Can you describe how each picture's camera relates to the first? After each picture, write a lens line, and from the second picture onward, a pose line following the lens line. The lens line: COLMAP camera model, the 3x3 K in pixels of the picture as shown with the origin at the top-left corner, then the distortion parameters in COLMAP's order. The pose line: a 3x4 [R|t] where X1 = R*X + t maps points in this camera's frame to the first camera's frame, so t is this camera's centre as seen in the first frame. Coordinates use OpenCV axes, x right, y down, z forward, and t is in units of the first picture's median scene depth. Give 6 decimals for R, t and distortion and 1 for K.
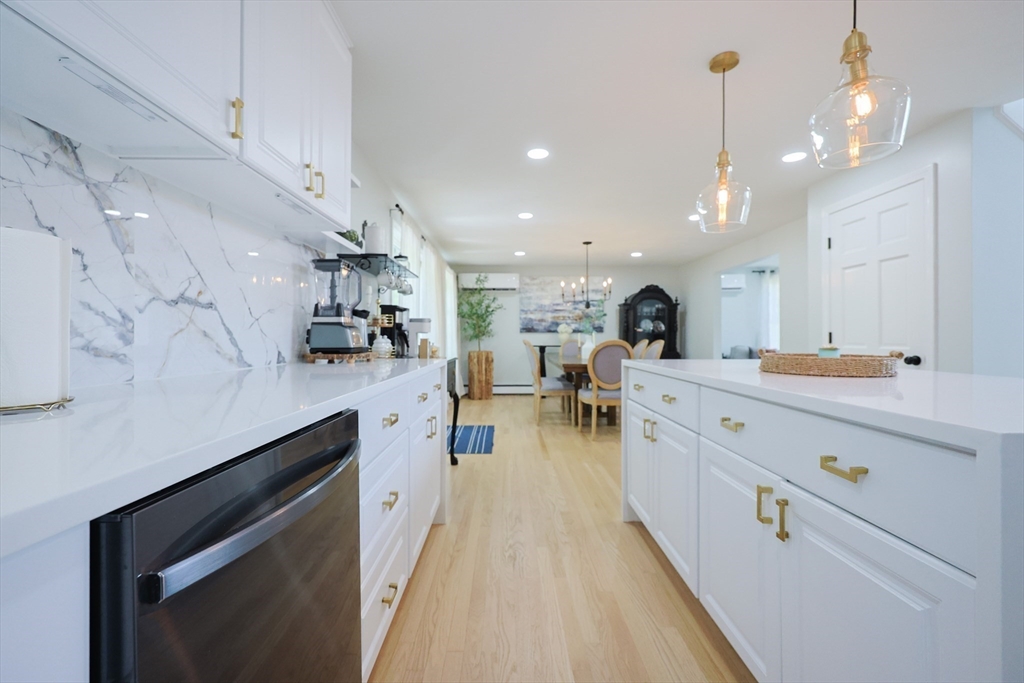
lens RADIAL K [[435.4, 0, 512.0], [0, 435.4, 339.8], [0, 0, 1]] dist [-0.002558, 0.000913]
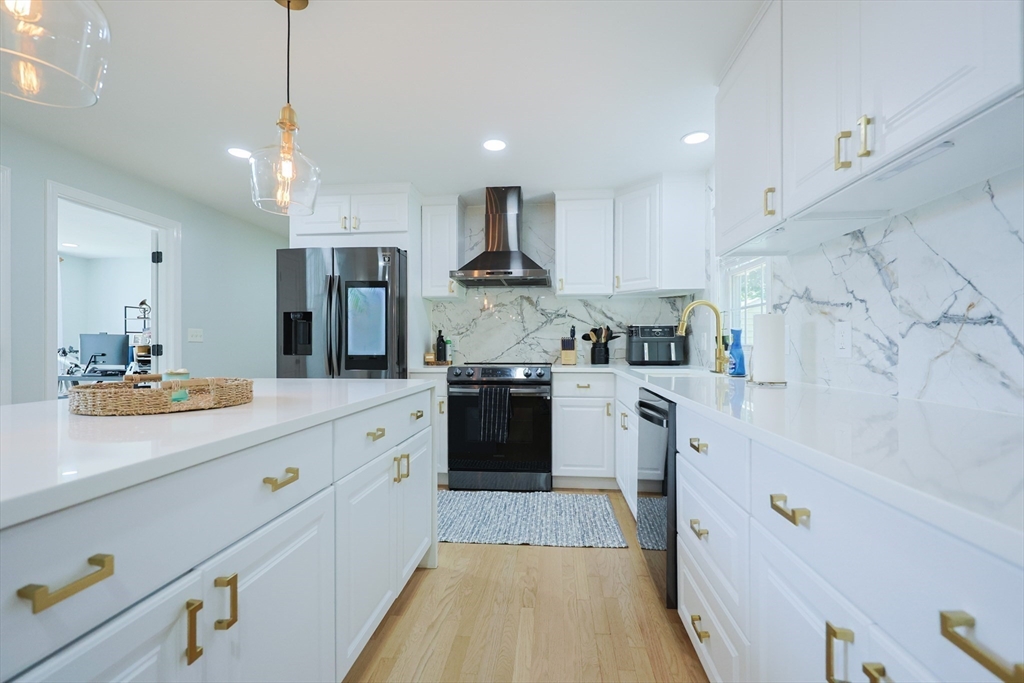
lens RADIAL K [[435.4, 0, 514.0], [0, 435.4, 344.1], [0, 0, 1]] dist [-0.002558, 0.000913]
pose [[-0.994342, -0.005855, 0.106066, 0.033503], [-0.005724, 0.999982, 0.001541, -0.042529], [-0.106073, 0.000925, -0.994358, 2.270089]]
